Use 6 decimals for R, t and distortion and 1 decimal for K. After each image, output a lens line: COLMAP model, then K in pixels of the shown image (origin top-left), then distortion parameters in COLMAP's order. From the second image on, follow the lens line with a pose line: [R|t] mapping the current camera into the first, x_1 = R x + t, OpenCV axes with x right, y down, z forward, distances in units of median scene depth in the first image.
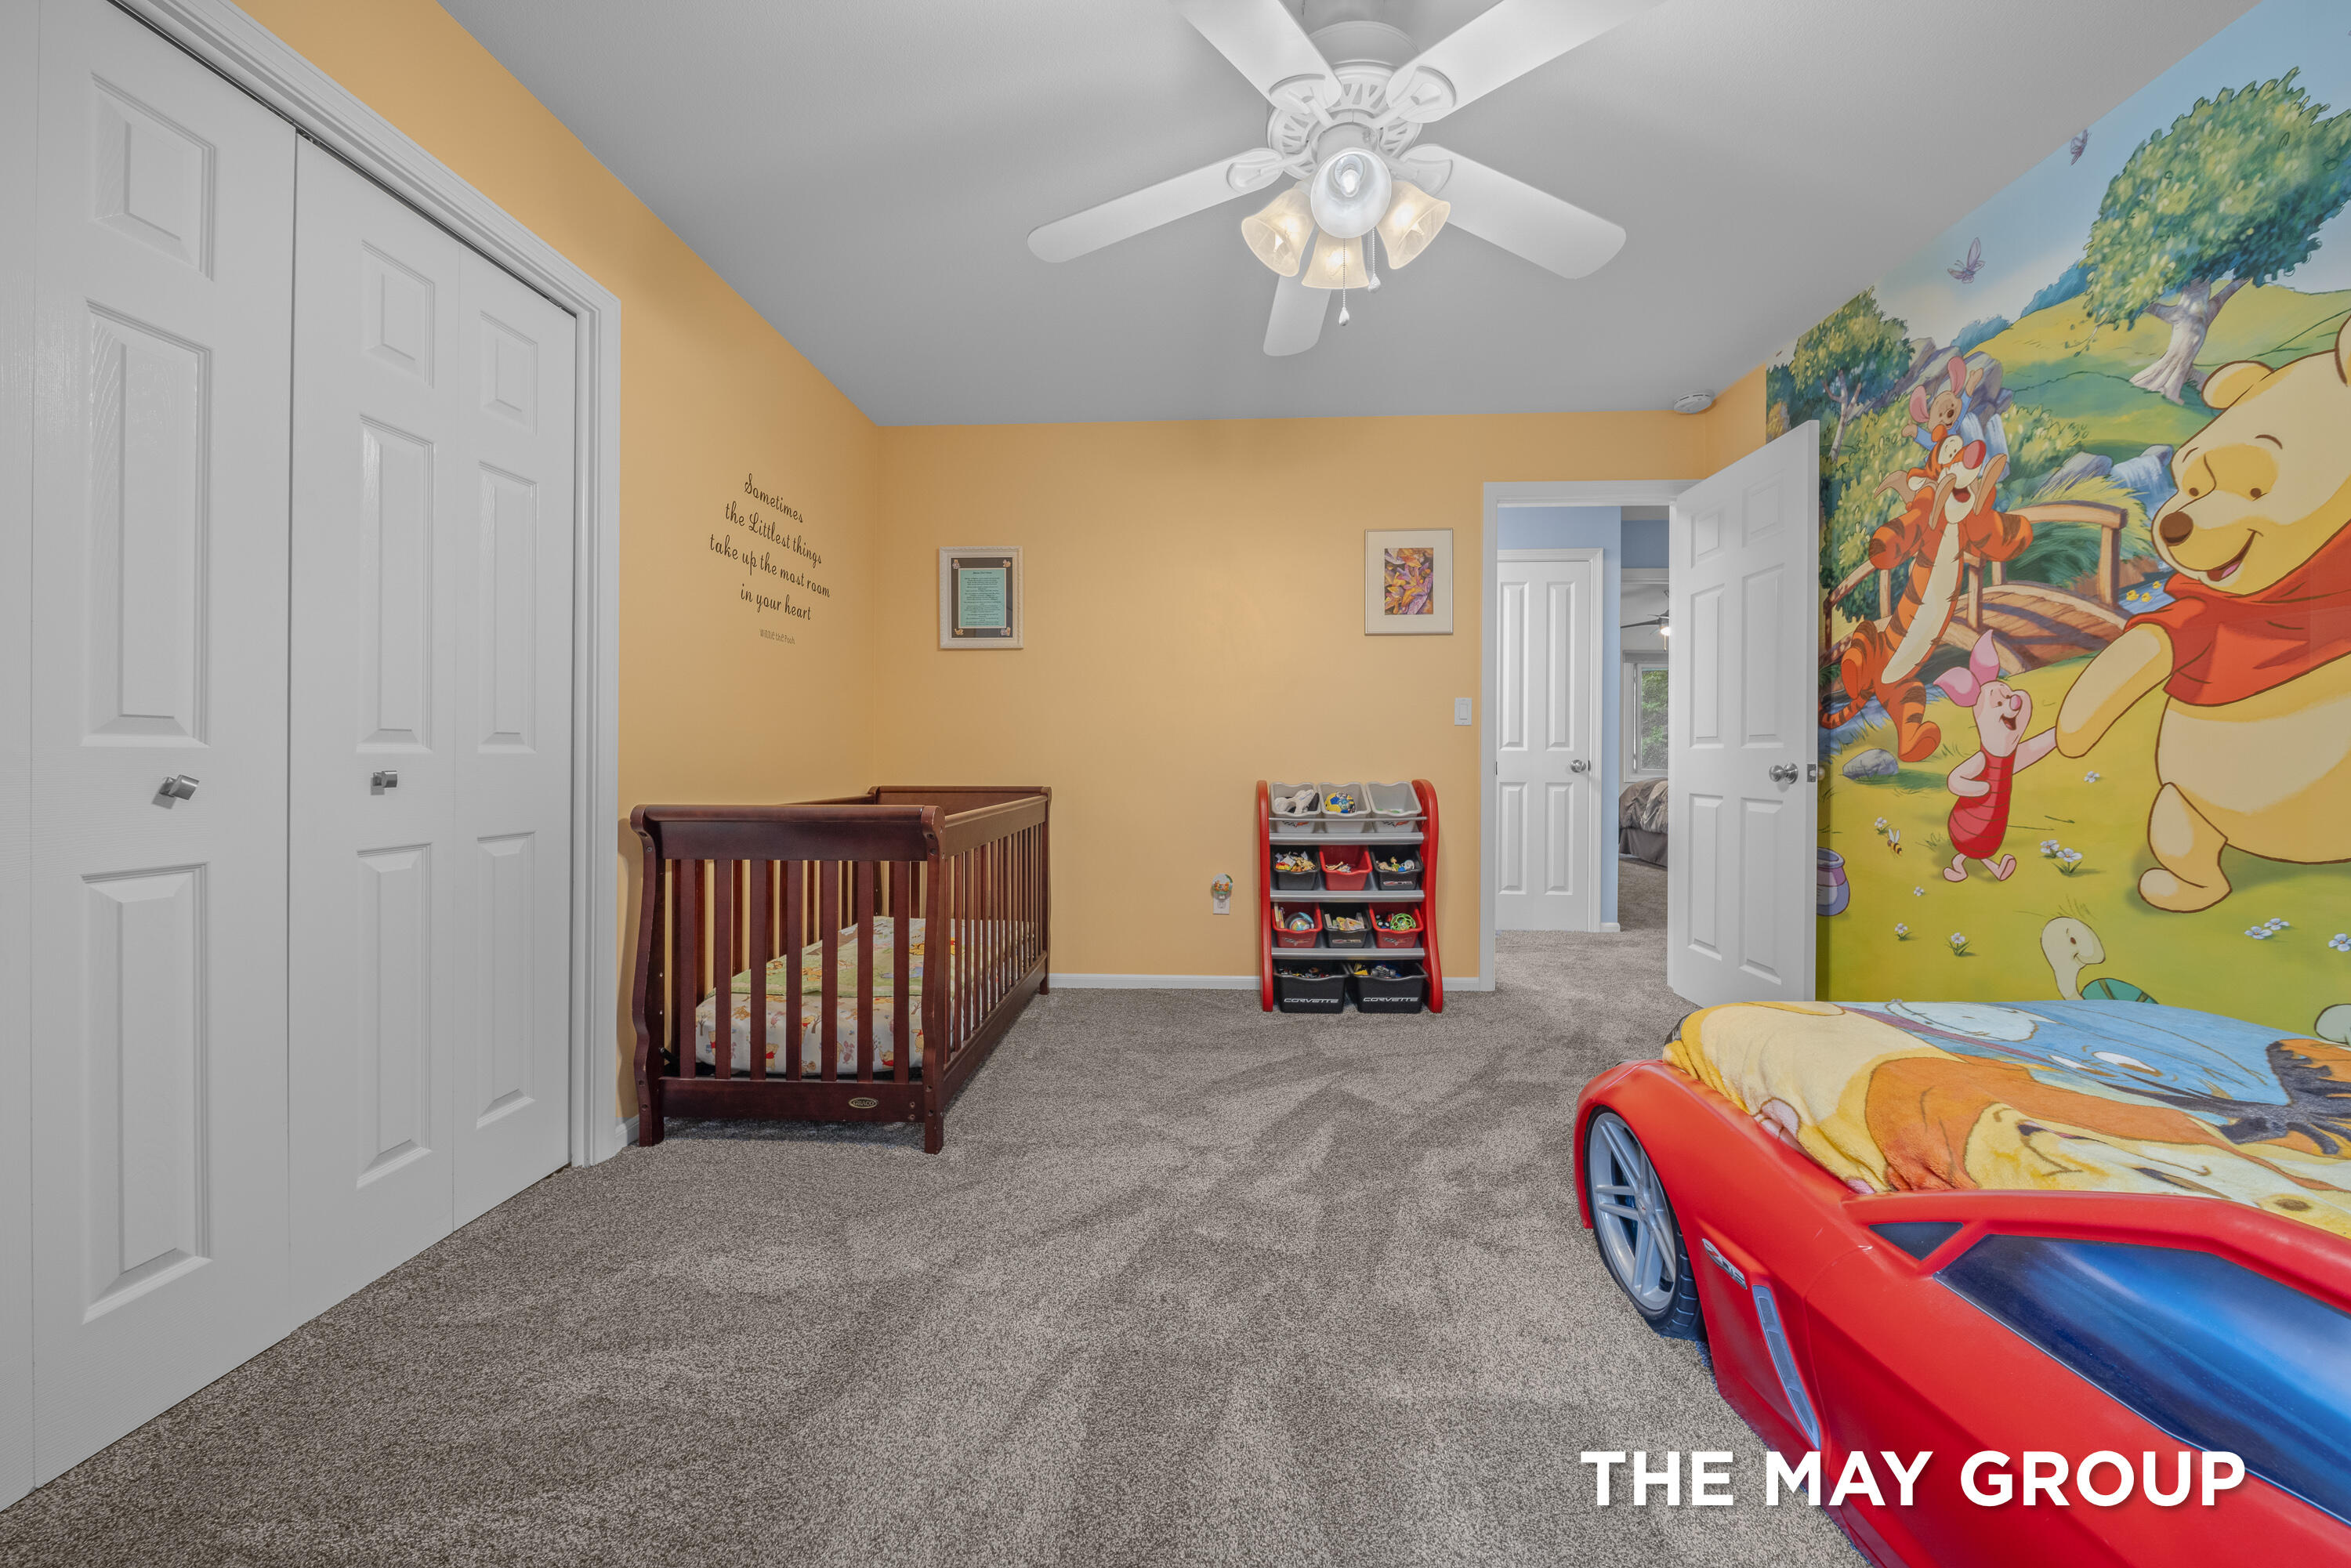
lens RADIAL K [[820.5, 0, 1180.6], [0, 820.5, 766.0], [0, 0, 1]] dist [-0.000825, -0.000337]
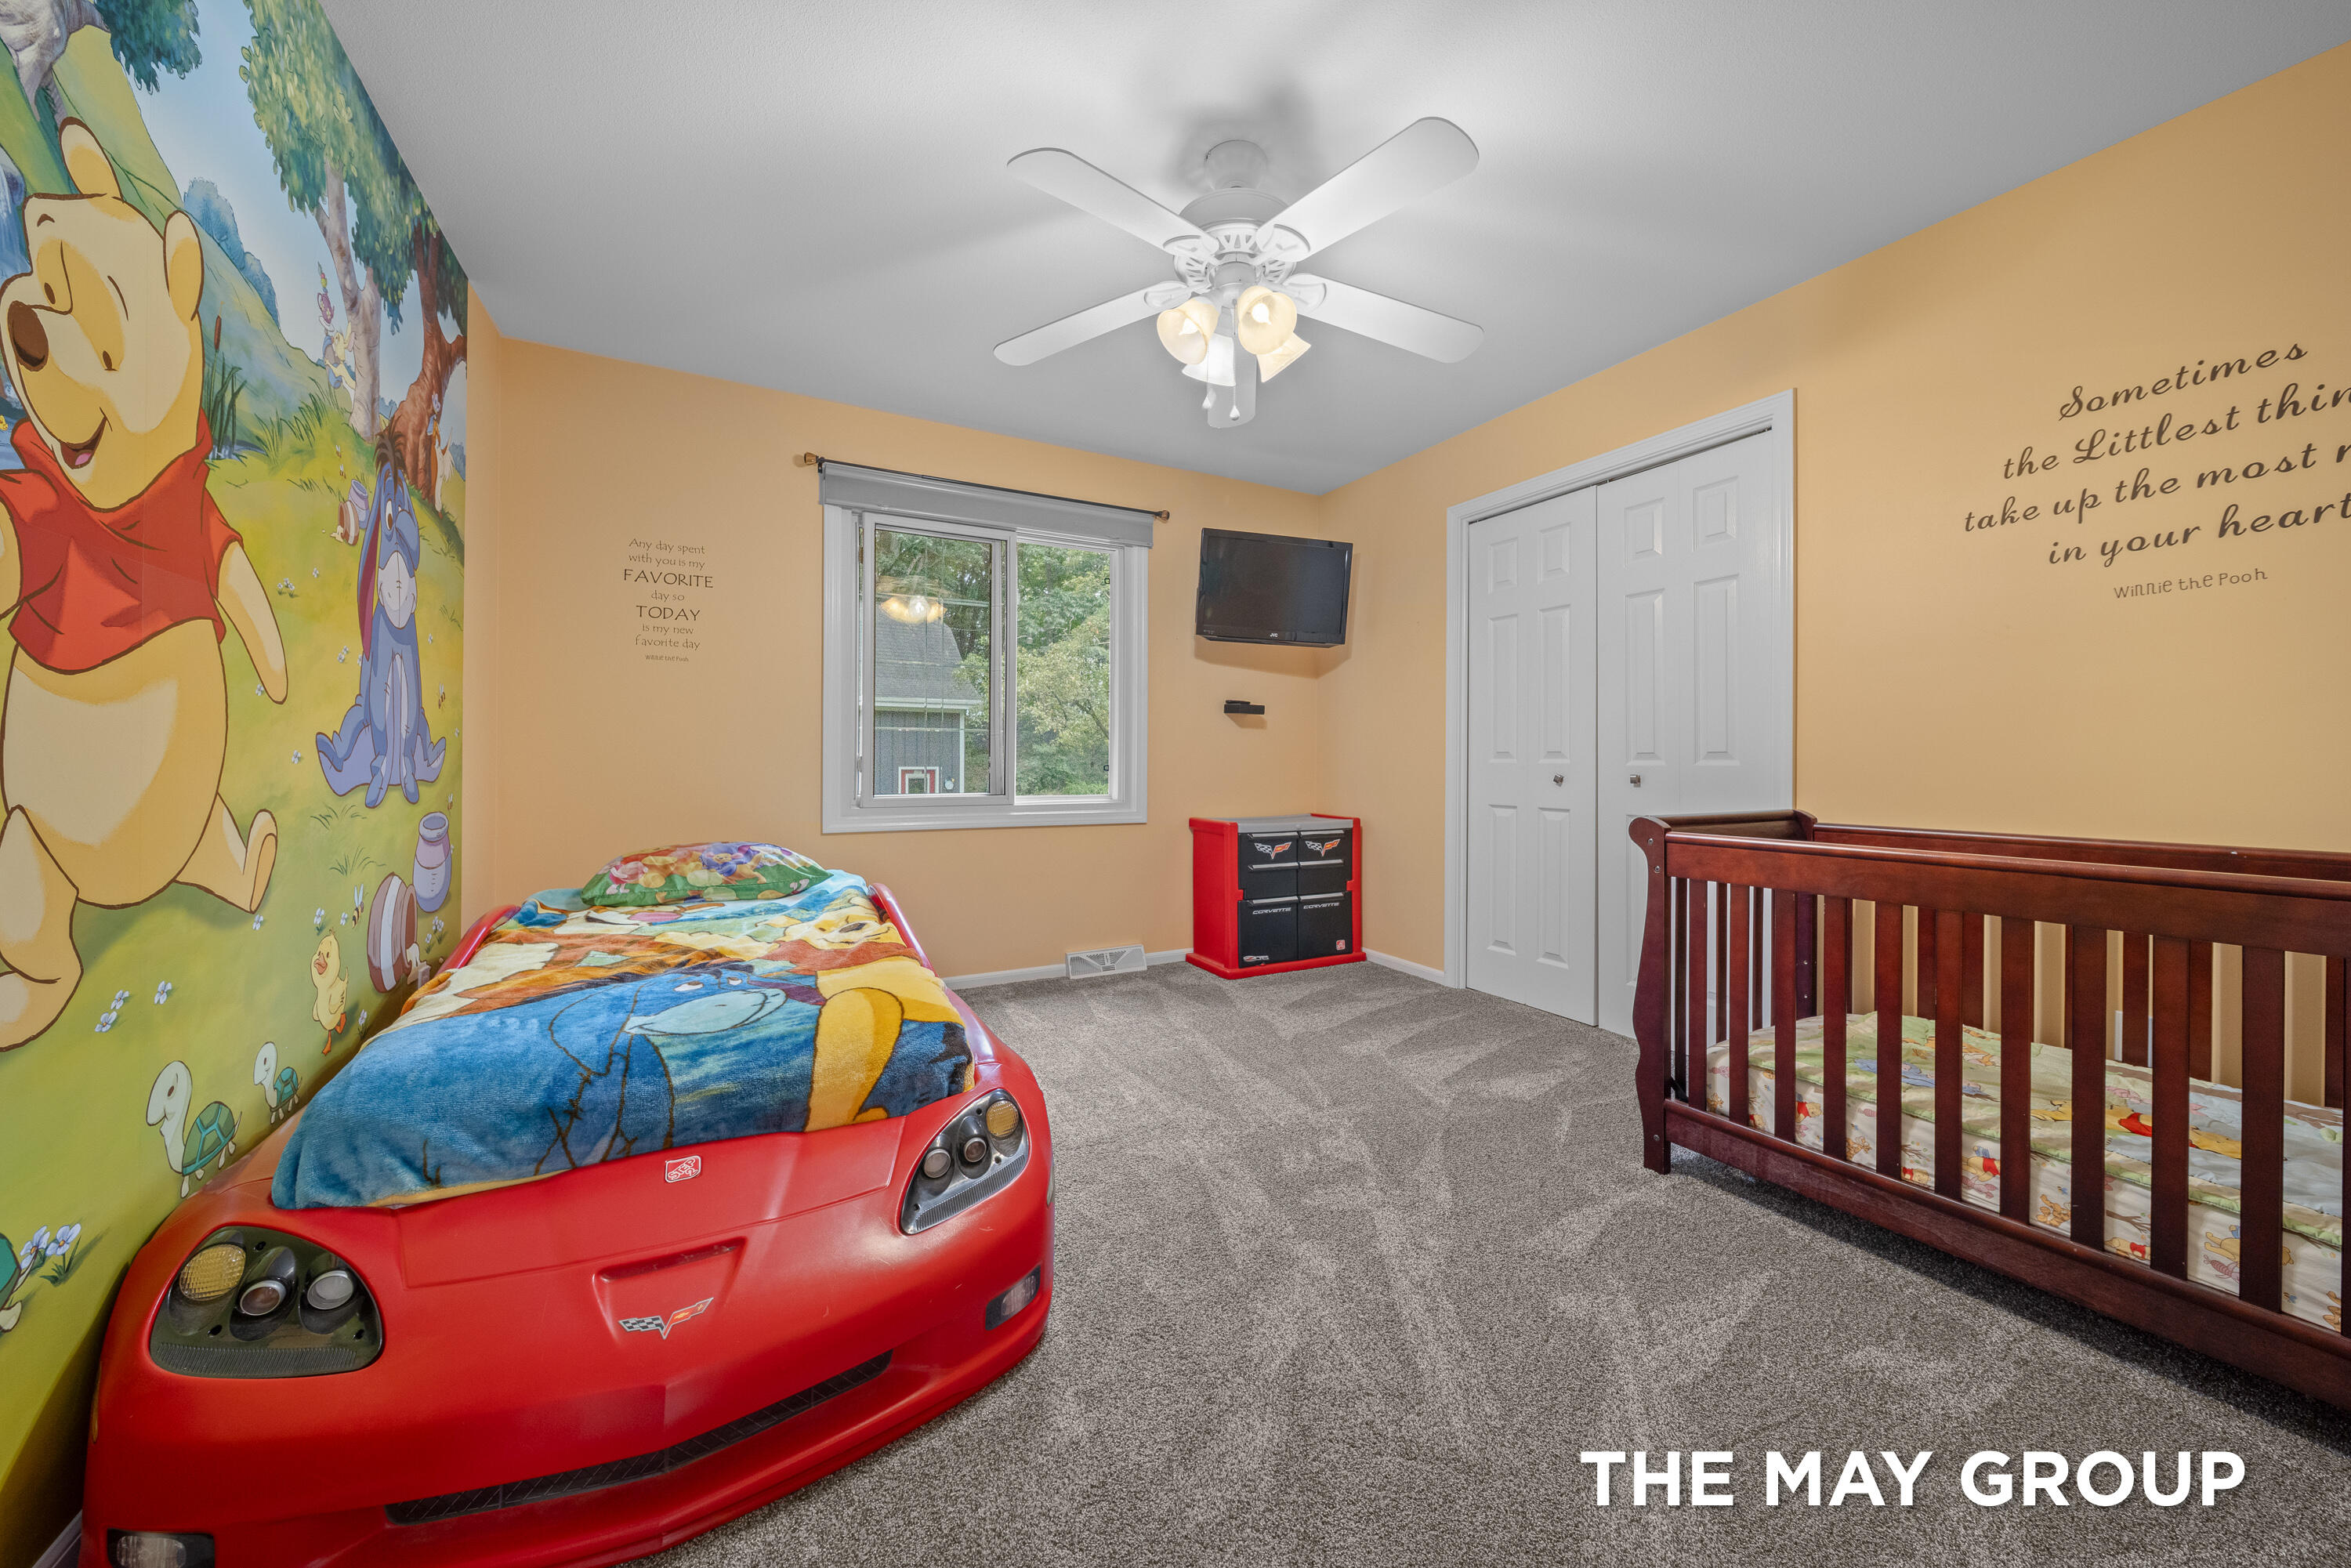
lens RADIAL K [[820.5, 0, 1180.6], [0, 820.5, 766.0], [0, 0, 1]] dist [-0.000825, -0.000337]
pose [[-0.790990, -0.004683, -0.611811, 0.988323], [-0.013364, 0.999864, 0.009624, -0.023058], [0.611683, 0.015789, -0.790945, 1.976030]]
